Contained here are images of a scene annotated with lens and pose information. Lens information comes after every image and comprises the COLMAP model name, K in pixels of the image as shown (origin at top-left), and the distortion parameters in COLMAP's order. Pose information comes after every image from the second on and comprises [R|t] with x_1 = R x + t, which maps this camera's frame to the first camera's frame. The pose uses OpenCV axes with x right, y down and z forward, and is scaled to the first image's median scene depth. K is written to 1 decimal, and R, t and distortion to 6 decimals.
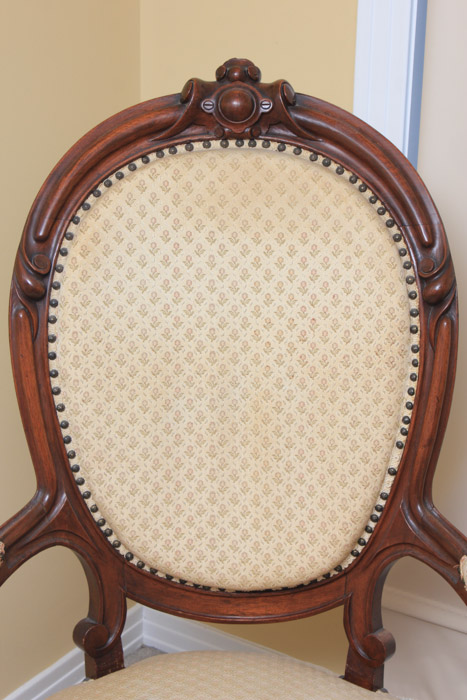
lens RADIAL K [[1521.8, 0, 229.8], [0, 1521.8, 319.5], [0, 0, 1]] dist [0.035925, 0.000000]
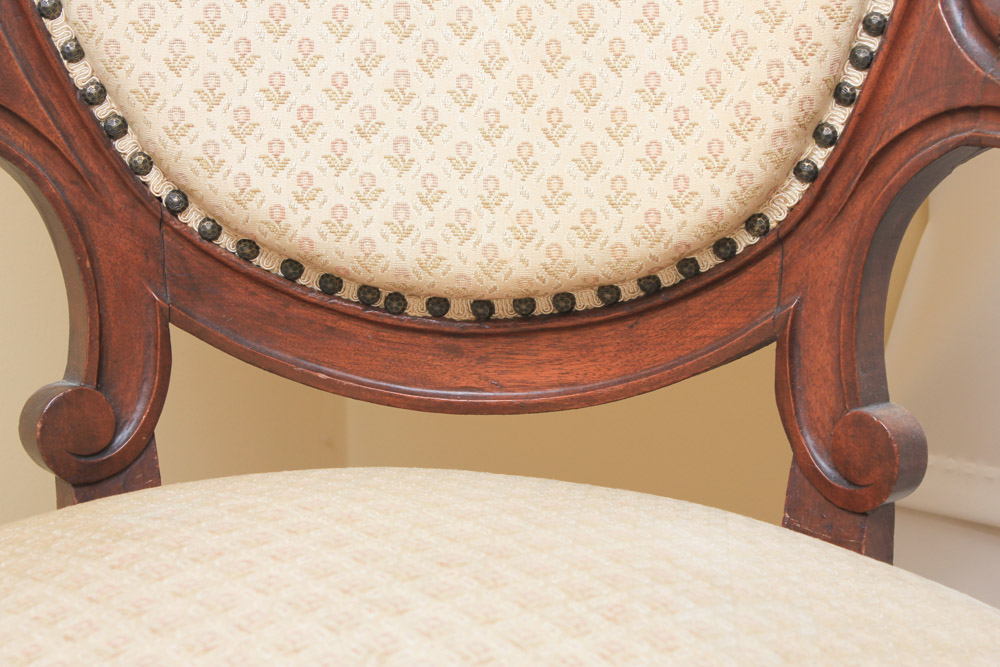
lens RADIAL K [[2174.0, 0, 505.8], [0, 2174.0, 330.2], [0, 0, 1]] dist [0.035925, 0.000000]
pose [[0.996740, 0.002870, -0.080624, 0.054859], [-0.011134, 0.994698, -0.102237, 0.244606], [0.079903, 0.102802, 0.991487, 0.514734]]
